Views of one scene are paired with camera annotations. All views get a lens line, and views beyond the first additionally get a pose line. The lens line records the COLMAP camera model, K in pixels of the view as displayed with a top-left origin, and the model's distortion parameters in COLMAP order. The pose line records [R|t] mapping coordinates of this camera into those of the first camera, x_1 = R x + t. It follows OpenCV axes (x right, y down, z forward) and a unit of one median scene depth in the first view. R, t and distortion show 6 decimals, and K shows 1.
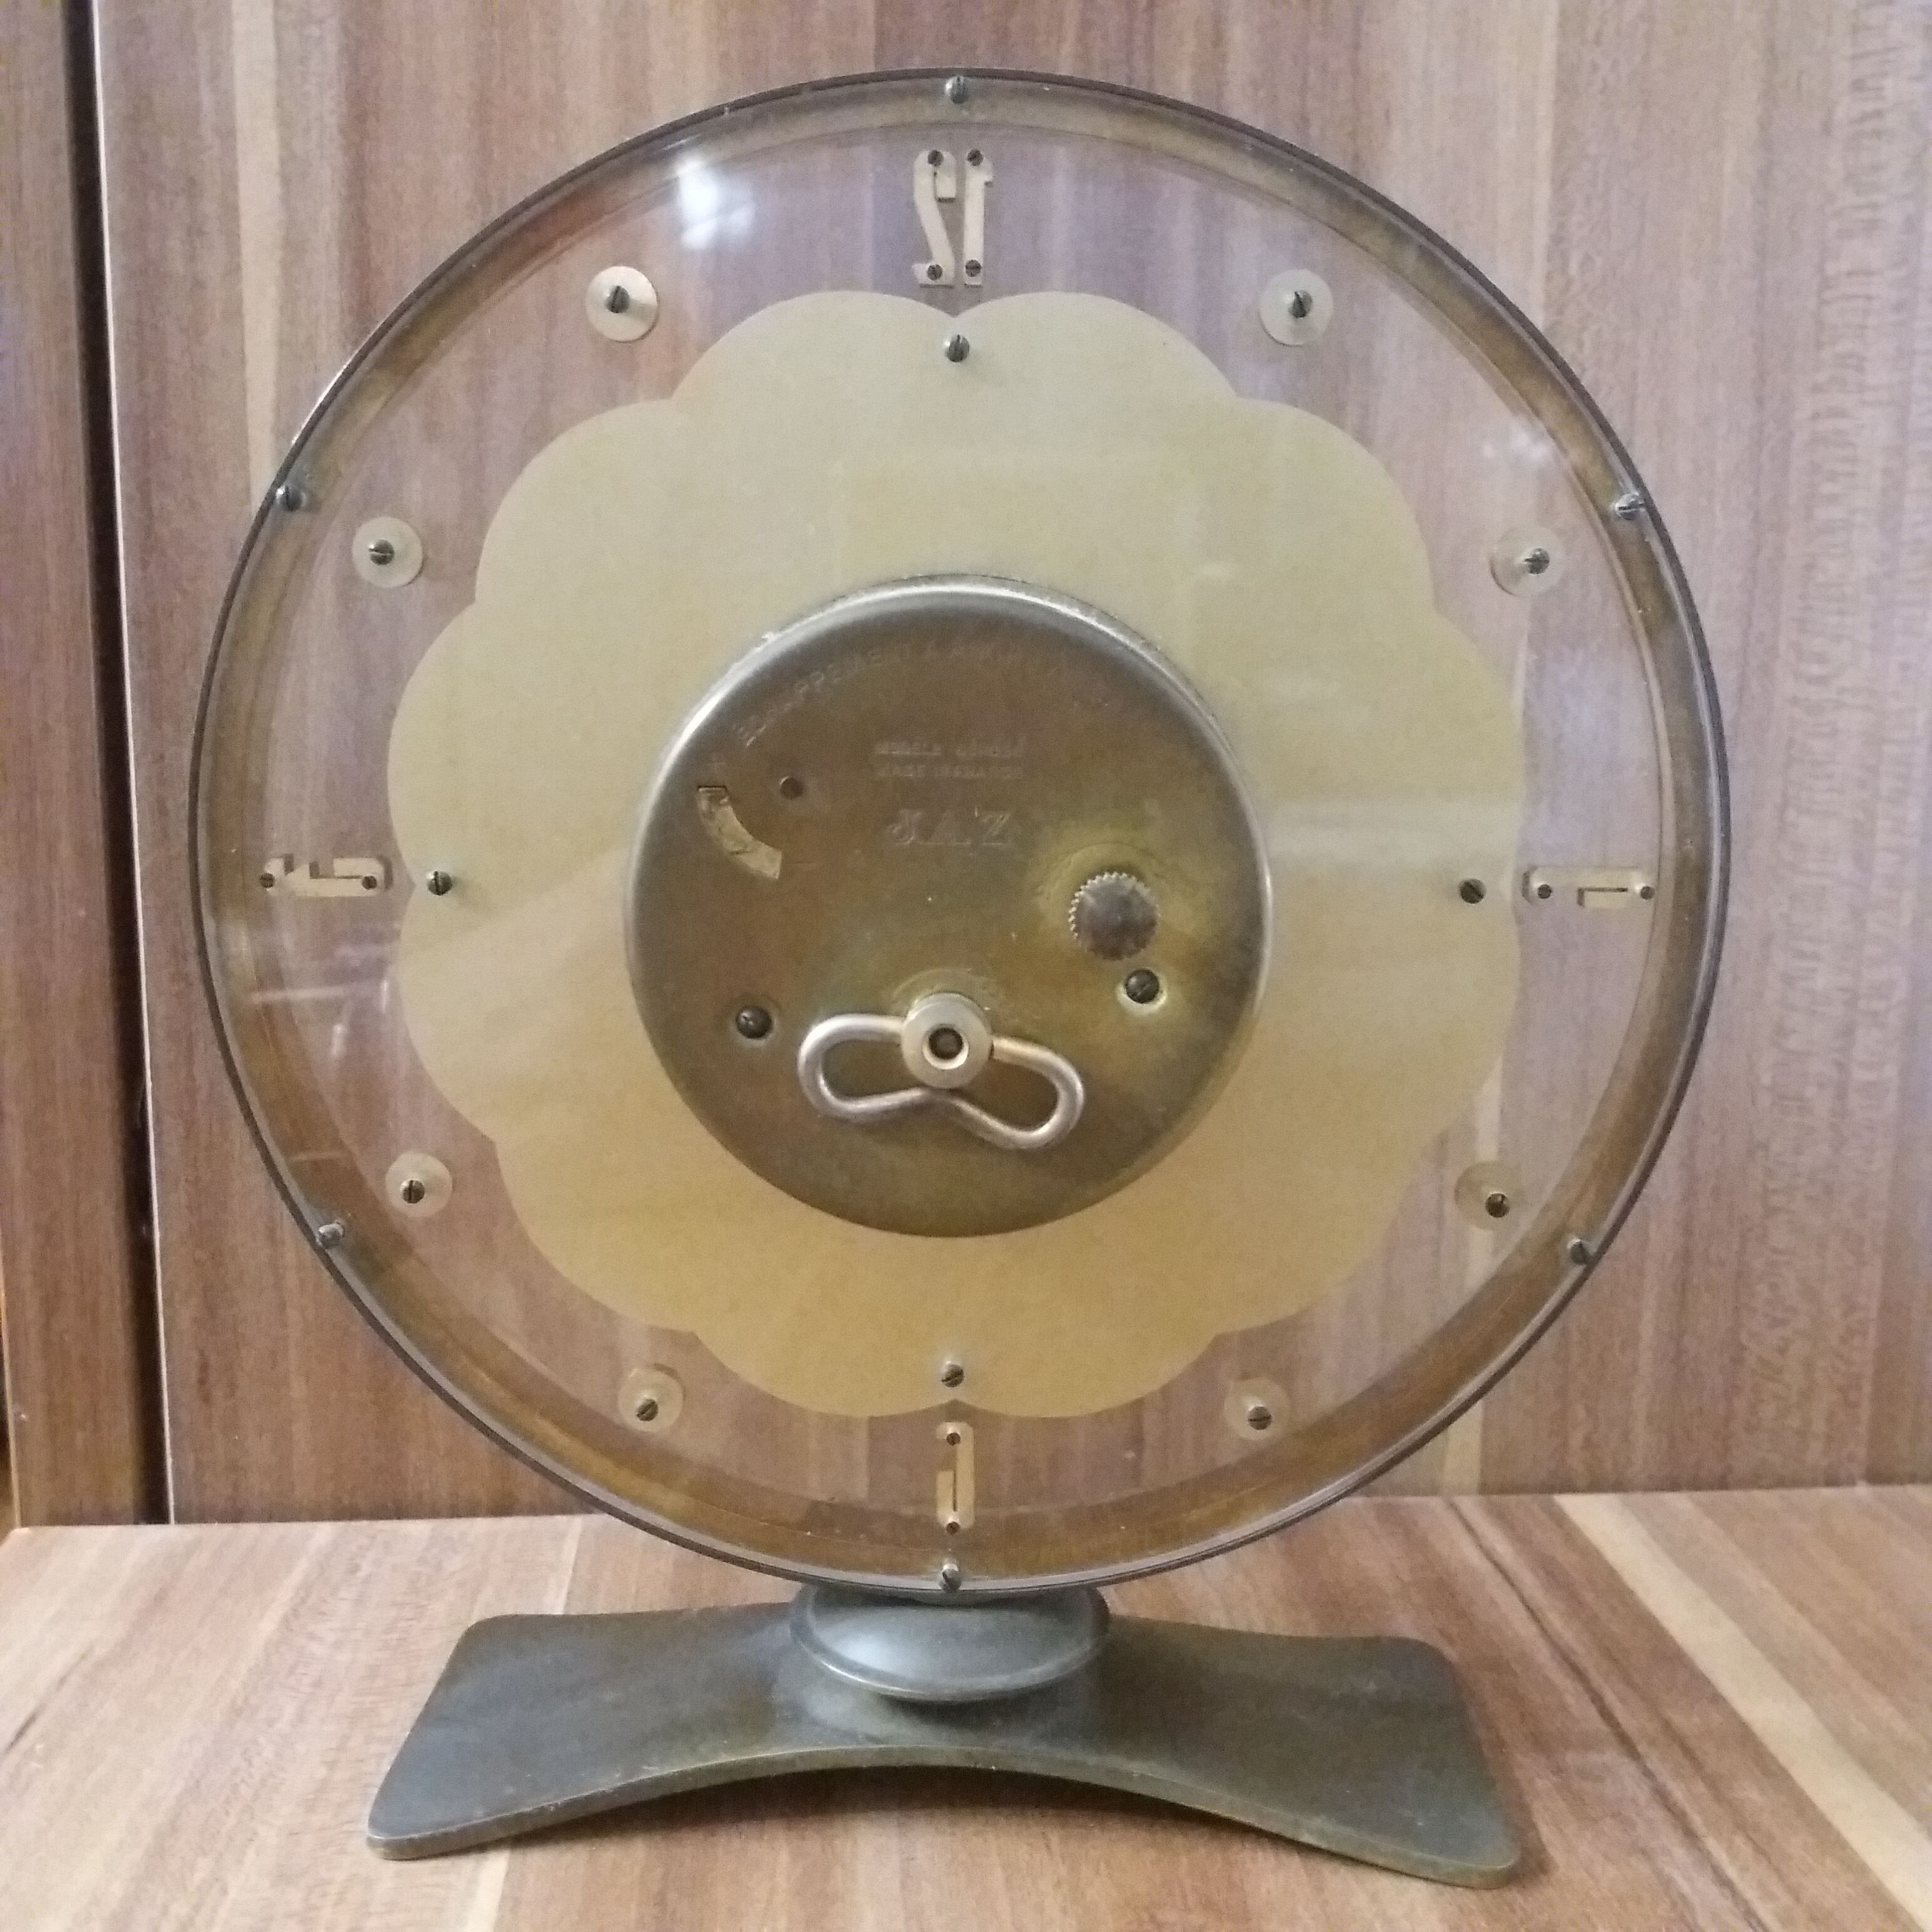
lens RADIAL K [[2255.5, 0, 977.2], [0, 2255.5, 948.7], [0, 0, 1]] dist [-0.011290, 0.000000]
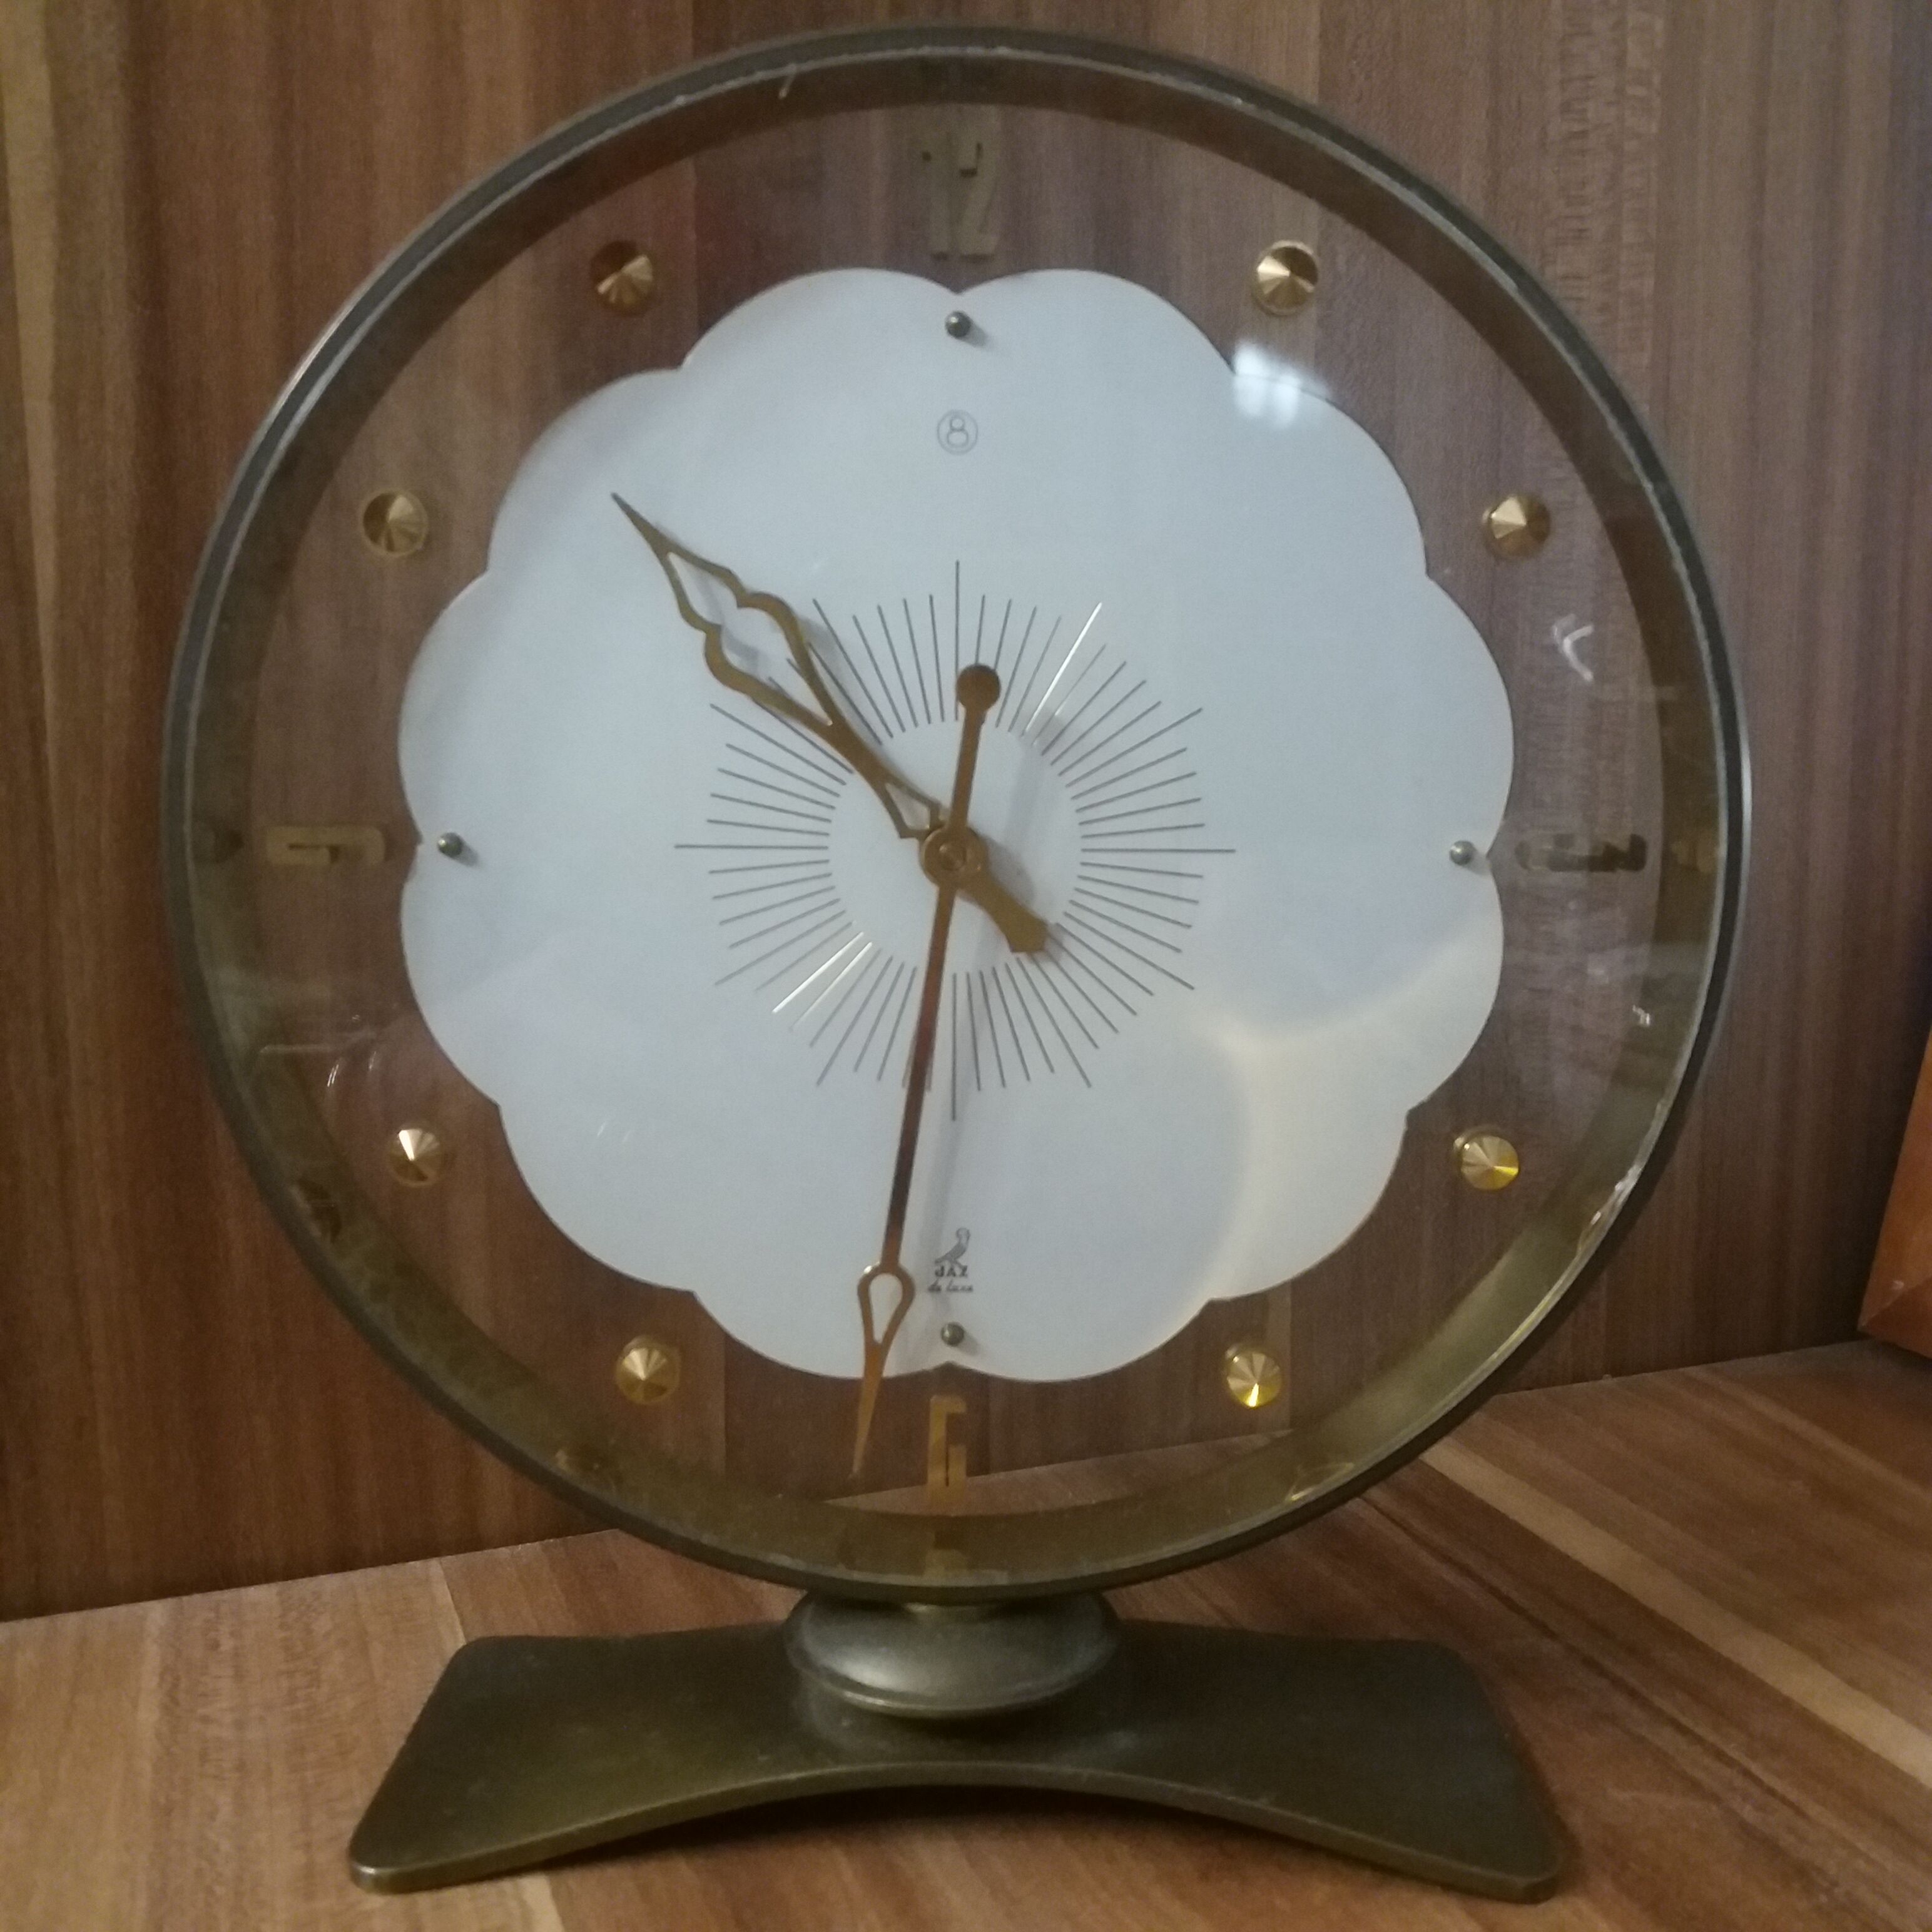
lens RADIAL K [[2255.5, 0, 1002.2], [0, 2255.5, 964.4], [0, 0, 1]] dist [-0.011290, 0.000000]
pose [[0.953997, -0.058592, 0.294035, -0.219210], [0.055934, 0.998282, 0.017448, 0.000444], [-0.294553, -0.000199, 0.955635, 0.027691]]
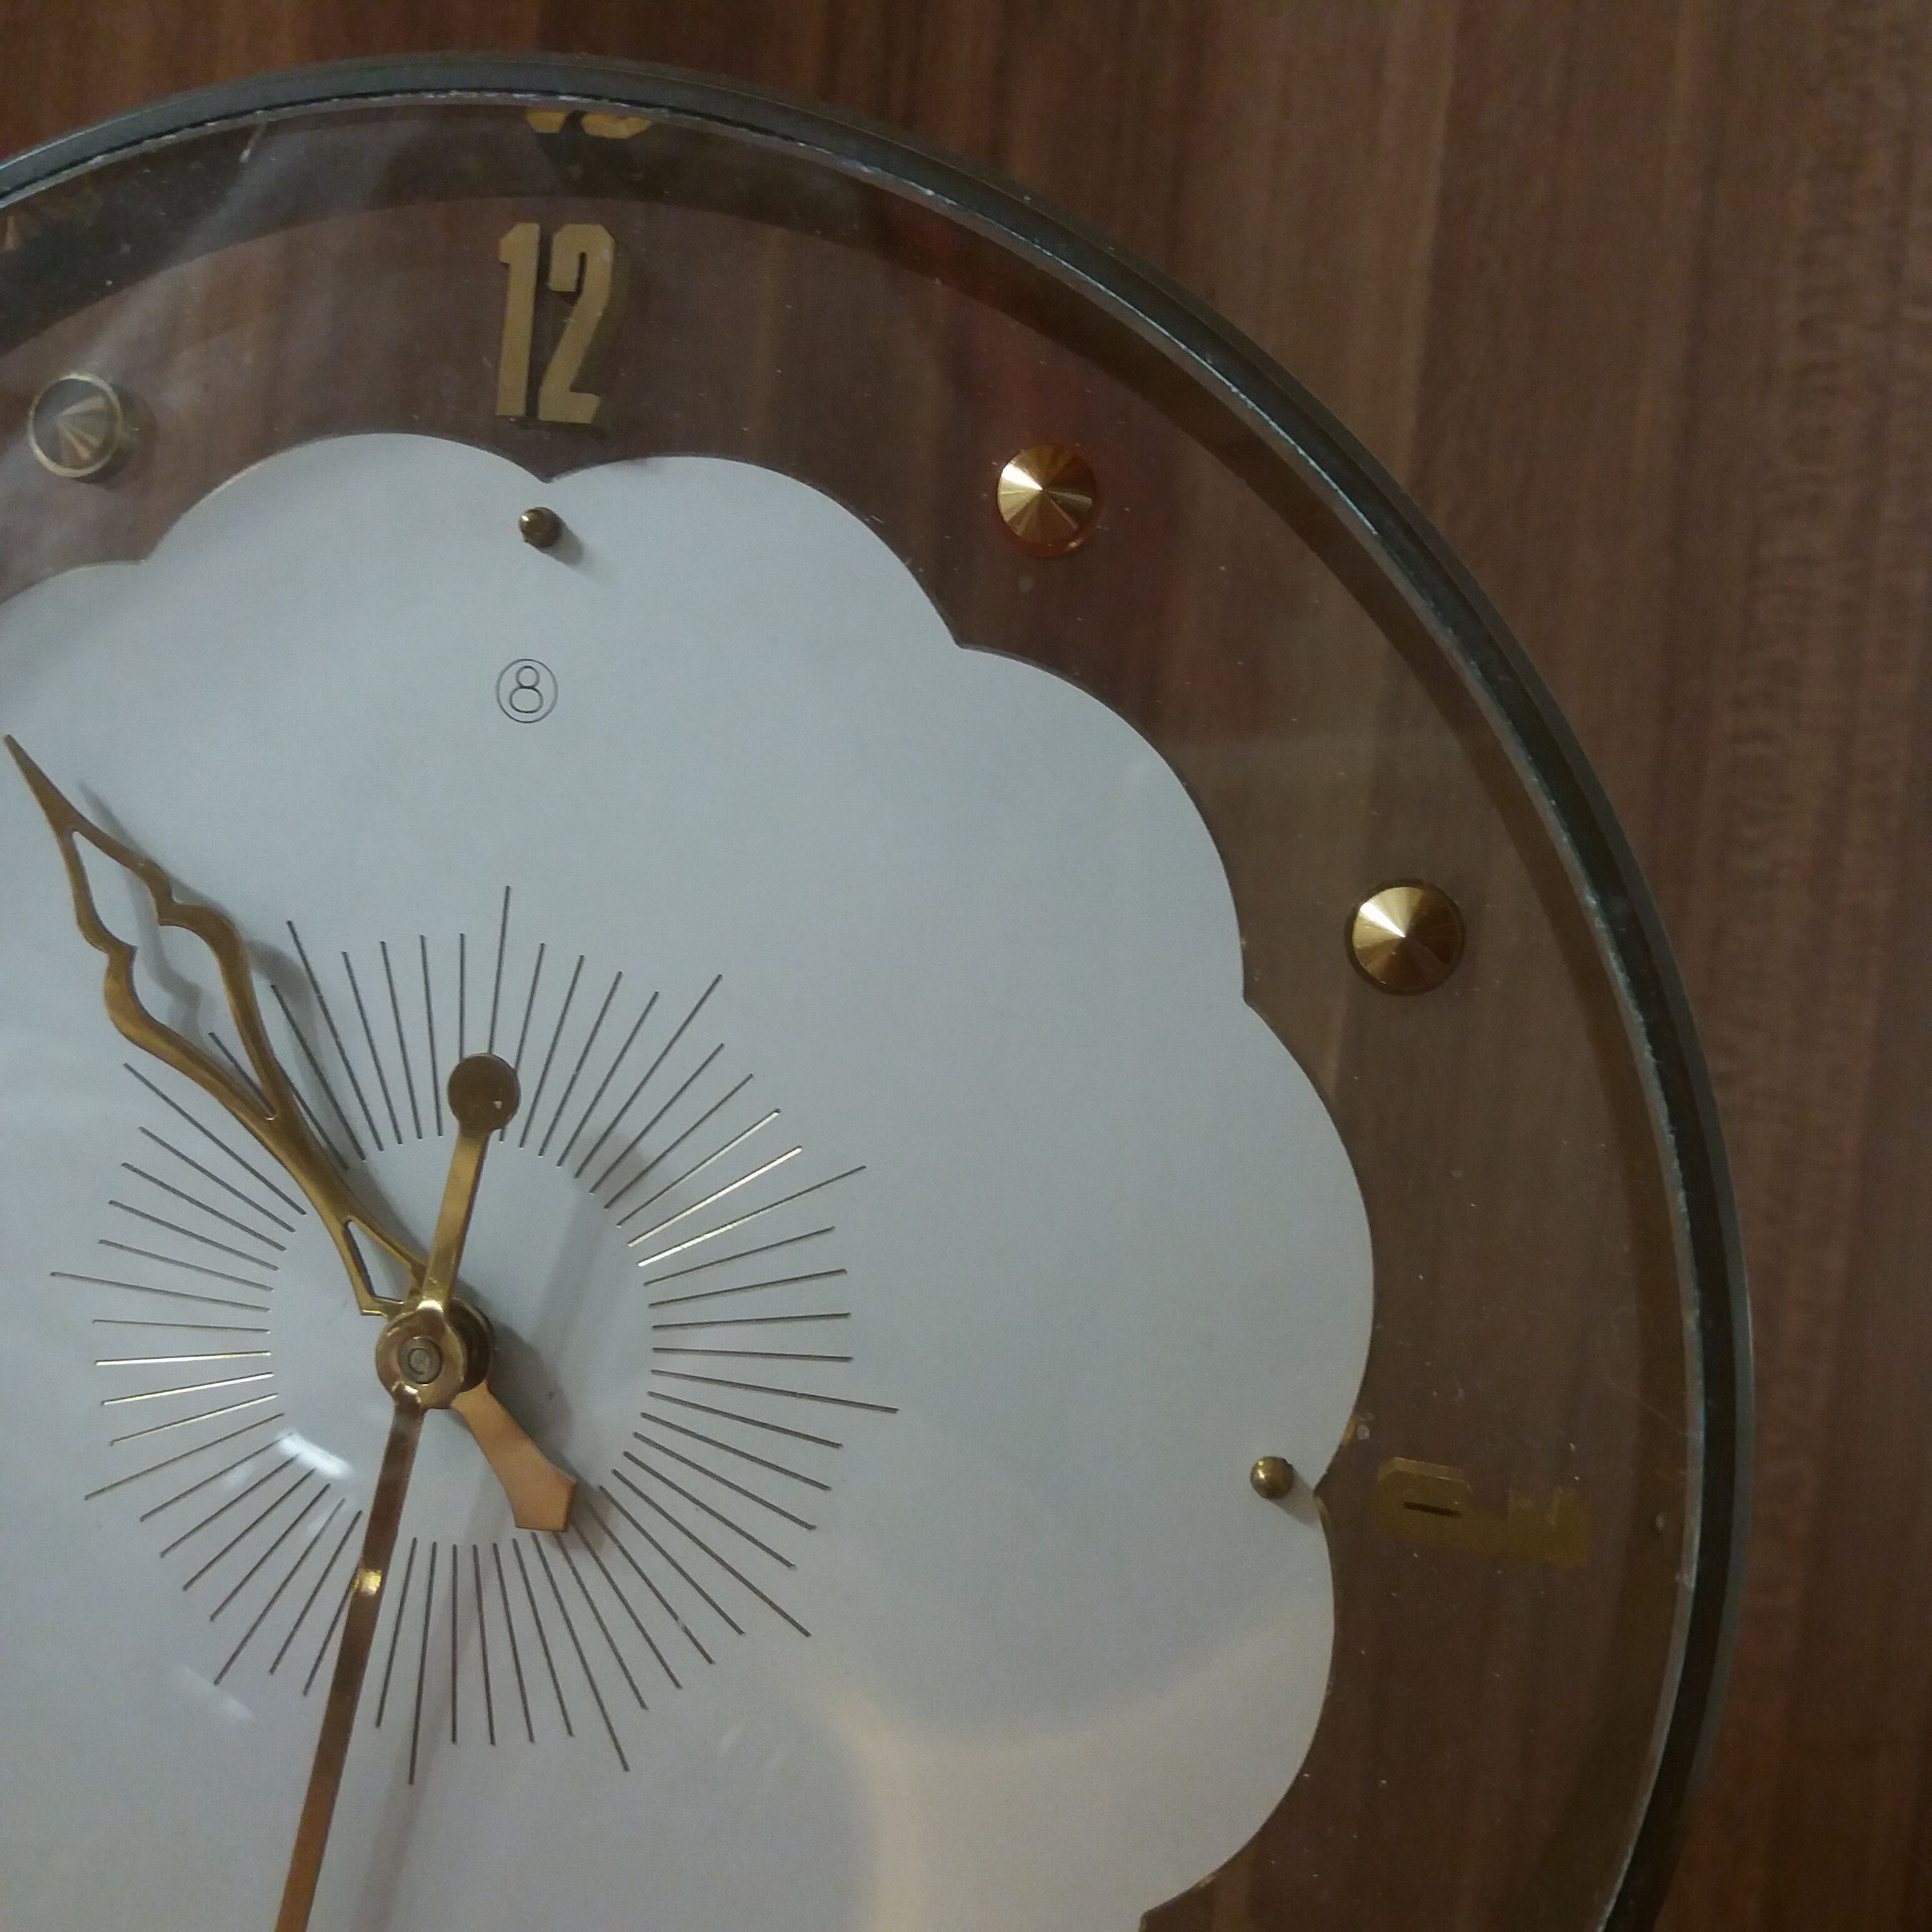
lens RADIAL K [[2255.5, 0, 1026.3], [0, 2255.5, 893.8], [0, 0, 1]] dist [-0.011290, 0.000000]
pose [[0.990921, 0.088992, 0.100776, 0.059223], [-0.076764, 0.989884, -0.119322, -0.073506], [-0.110375, 0.110503, 0.987728, 0.273900]]
